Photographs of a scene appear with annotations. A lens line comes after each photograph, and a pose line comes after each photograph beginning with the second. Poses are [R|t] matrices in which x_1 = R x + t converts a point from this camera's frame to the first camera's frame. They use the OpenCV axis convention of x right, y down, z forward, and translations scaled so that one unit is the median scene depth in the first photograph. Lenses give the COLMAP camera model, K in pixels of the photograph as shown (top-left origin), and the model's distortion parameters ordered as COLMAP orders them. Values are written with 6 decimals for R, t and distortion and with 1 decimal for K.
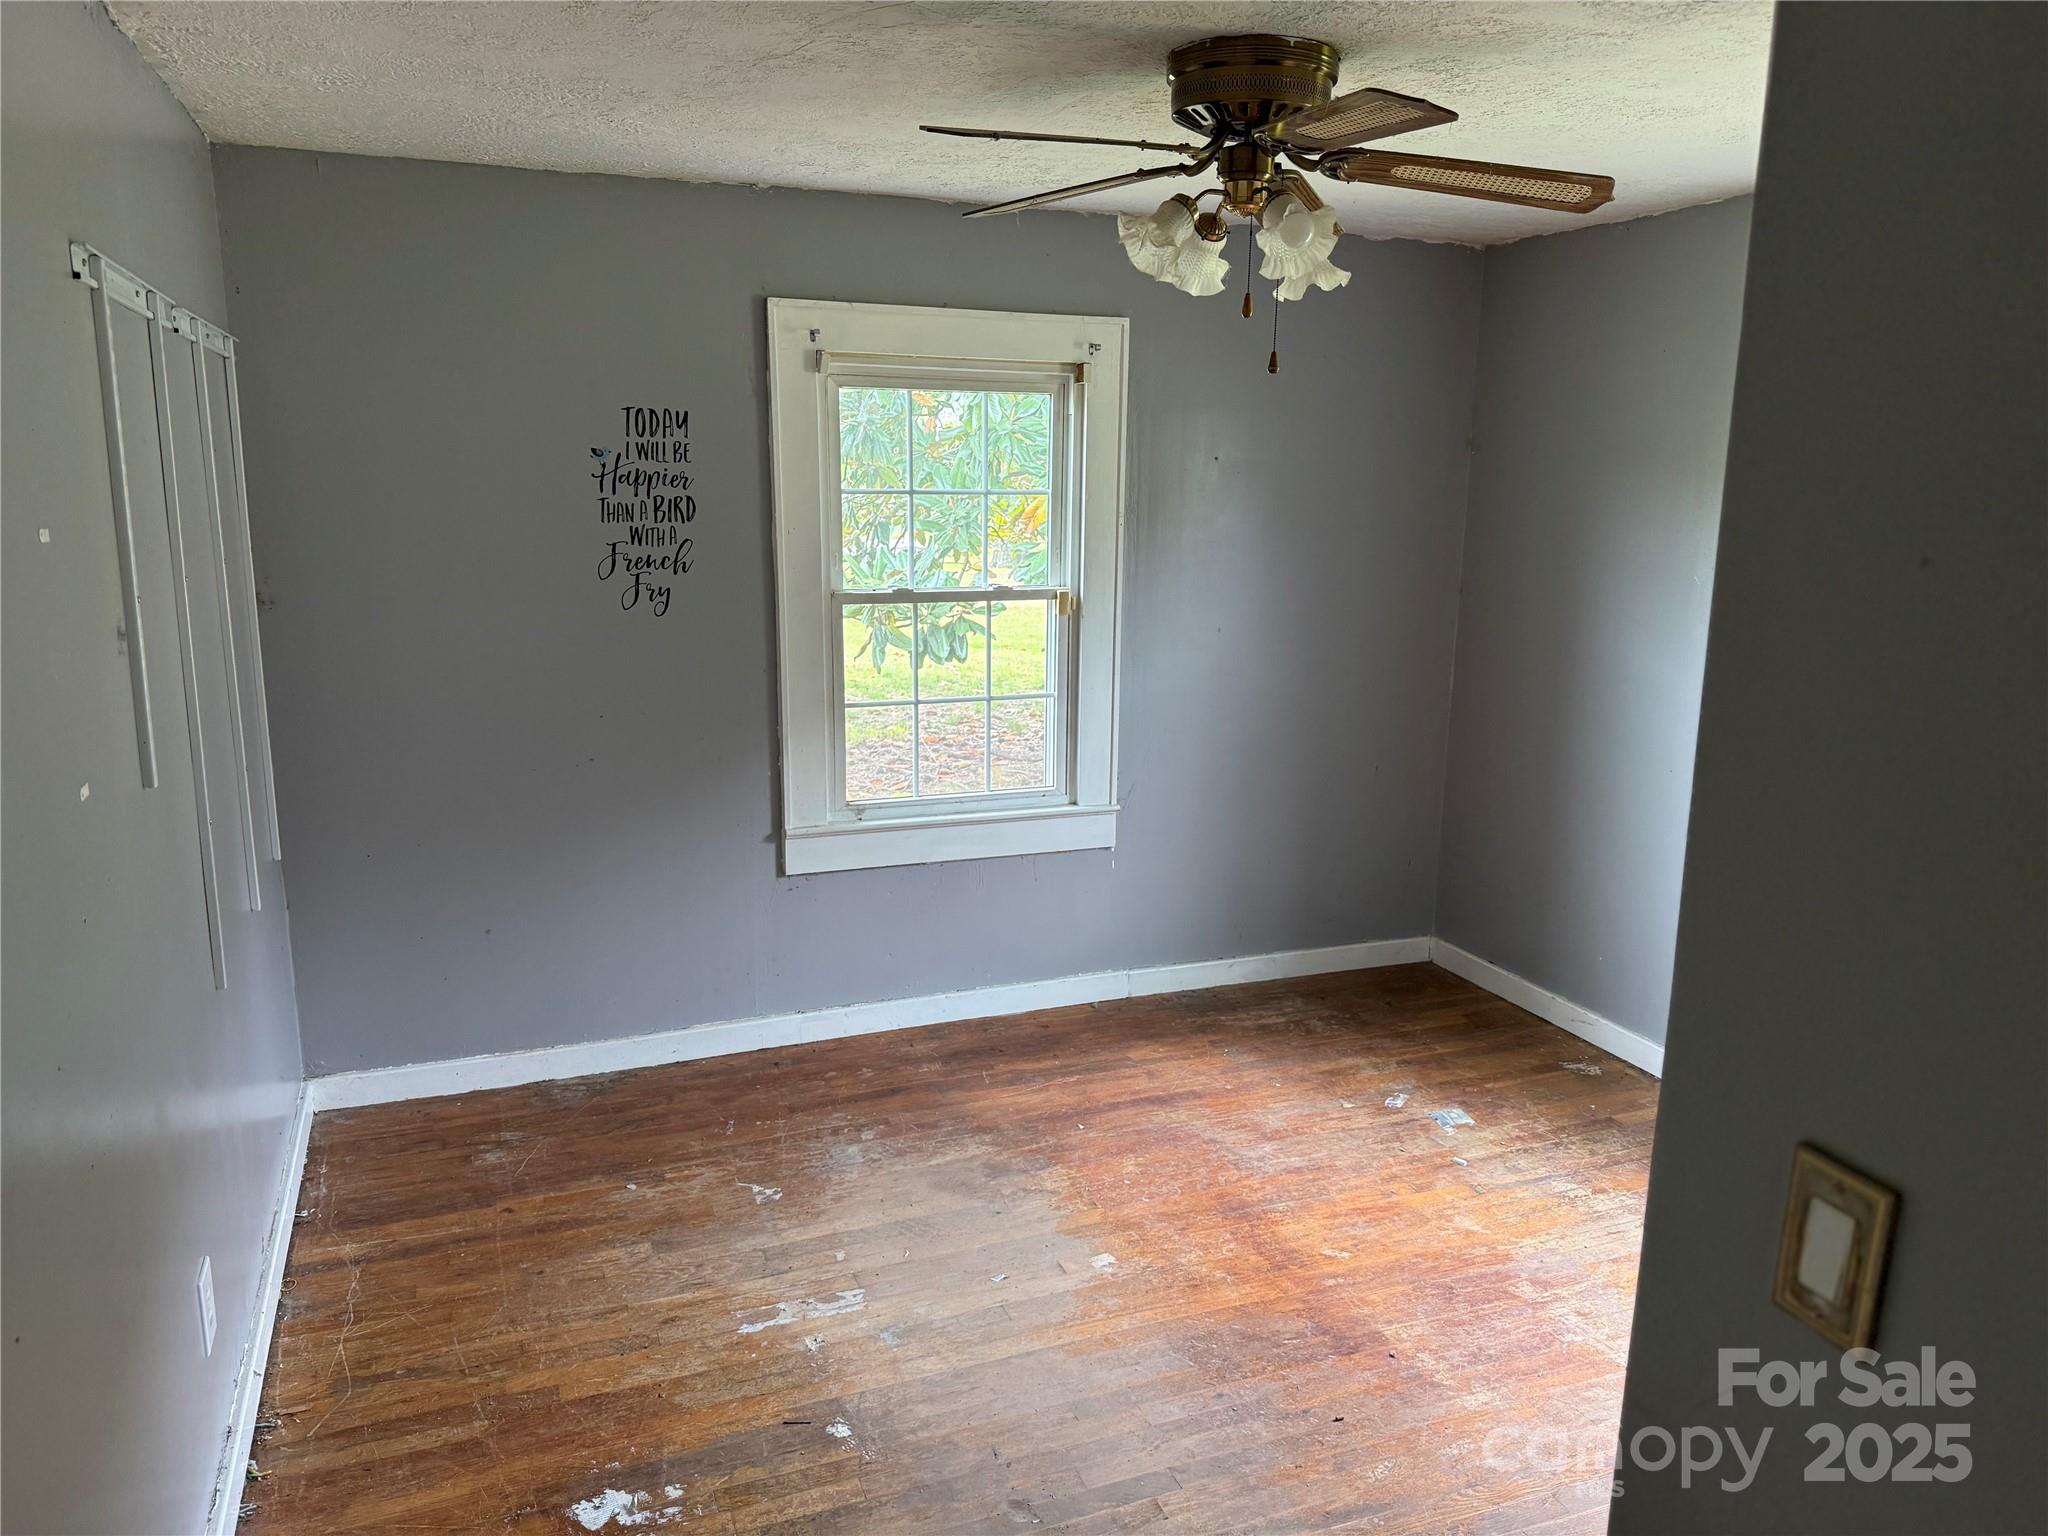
lens RADIAL K [[1440.8, 0, 1020.0], [0, 1440.8, 789.6], [0, 0, 1]] dist [0.051020, -0.076765]
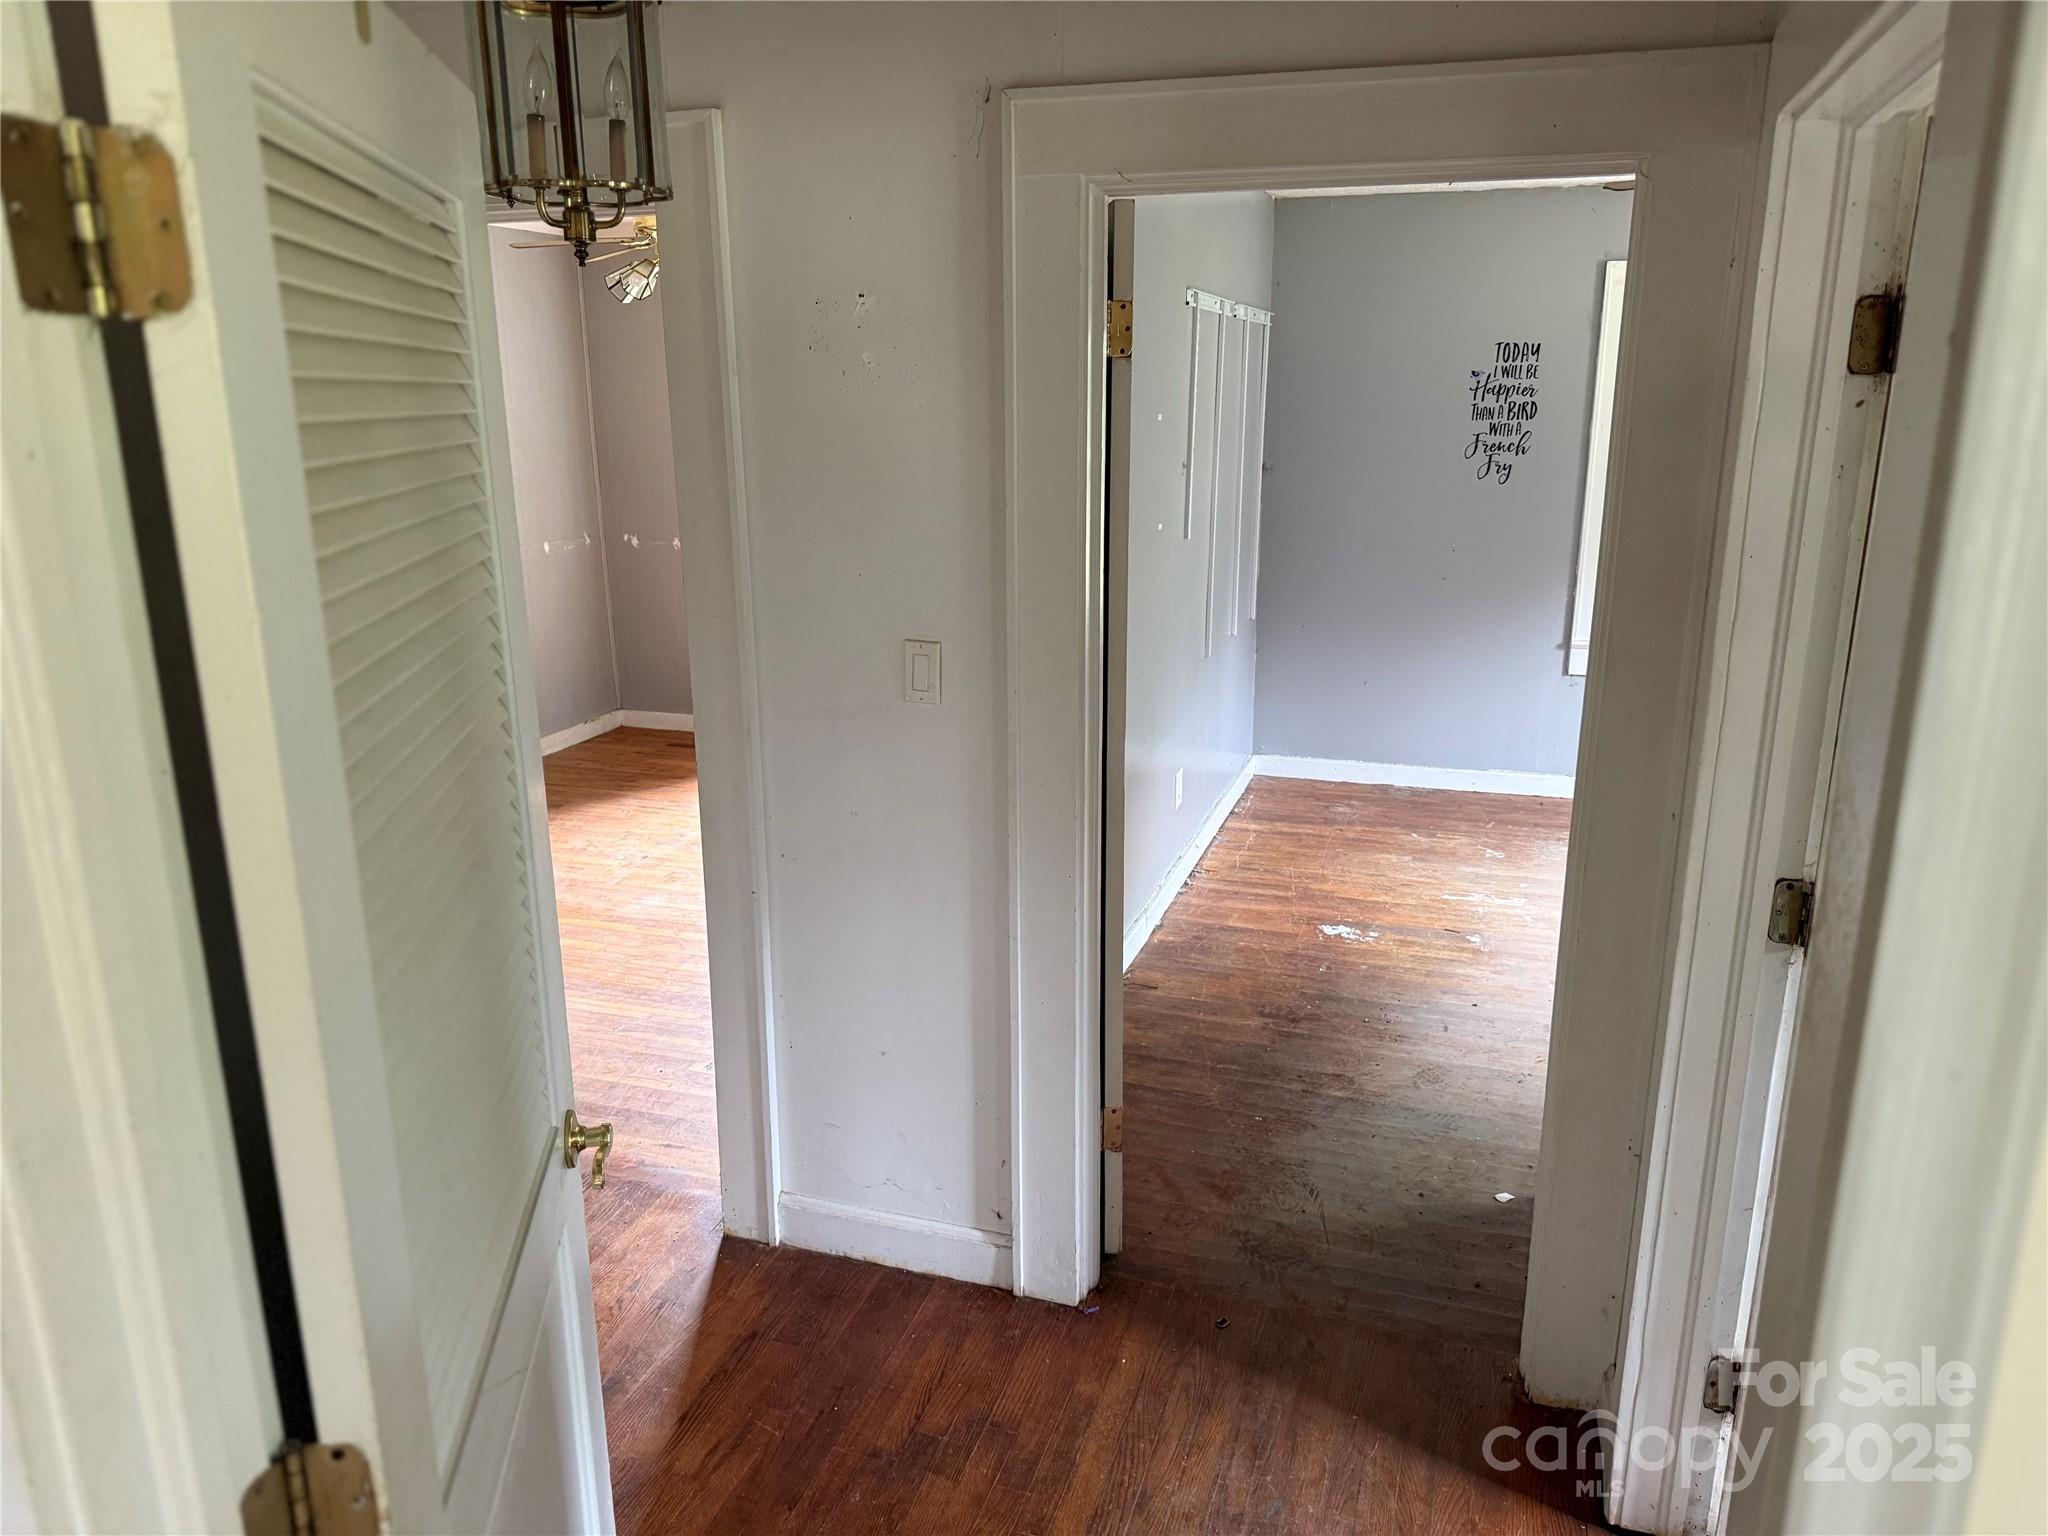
lens RADIAL K [[1440.8, 0, 1020.0], [0, 1440.8, 789.6], [0, 0, 1]] dist [0.051020, -0.076765]
pose [[0.770677, 0.156163, -0.617795, 0.349467], [-0.122807, 0.987730, 0.096475, 0.111365], [0.625281, 0.001519, 0.780398, -0.490010]]
